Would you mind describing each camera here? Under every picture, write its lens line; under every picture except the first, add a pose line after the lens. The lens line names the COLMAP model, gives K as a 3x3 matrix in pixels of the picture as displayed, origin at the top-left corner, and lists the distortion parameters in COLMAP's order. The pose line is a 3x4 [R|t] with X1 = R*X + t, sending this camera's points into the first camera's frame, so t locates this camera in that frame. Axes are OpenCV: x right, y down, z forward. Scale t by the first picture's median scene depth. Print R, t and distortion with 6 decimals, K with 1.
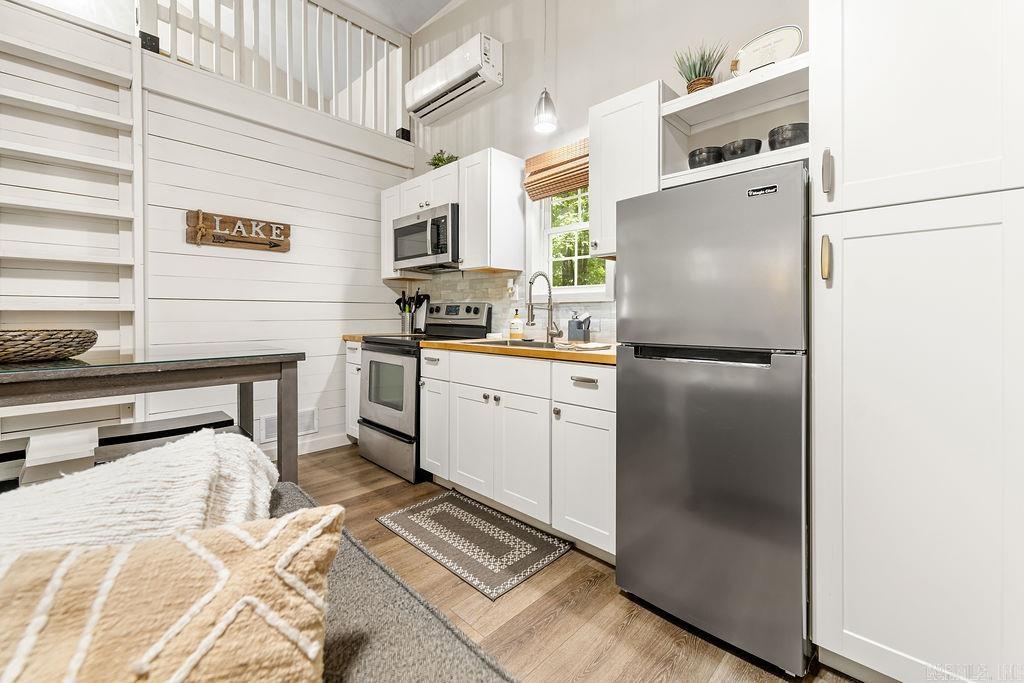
lens RADIAL K [[424.8, 0, 519.0], [0, 424.8, 315.5], [0, 0, 1]] dist [0.004068, 0.000240]
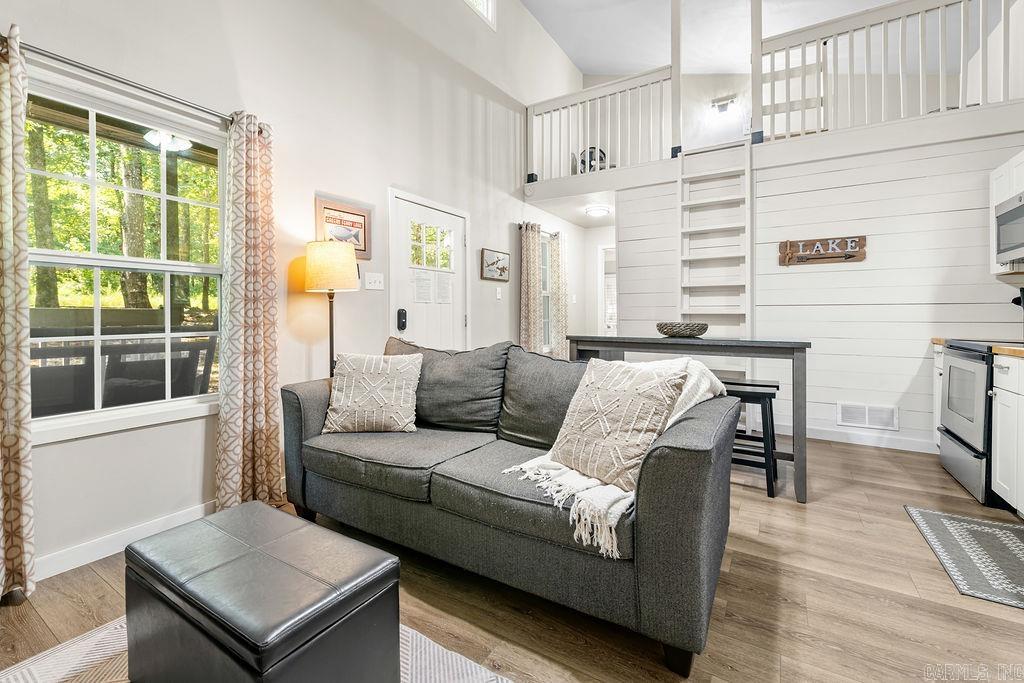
lens RADIAL K [[424.8, 0, 519.9], [0, 424.8, 317.1], [0, 0, 1]] dist [0.004068, 0.000240]
pose [[0.226311, 0.001312, -0.974054, 0.395773], [-0.006686, 0.999978, -0.000207, 0.006741], [0.974032, 0.006559, 0.226315, -0.153348]]
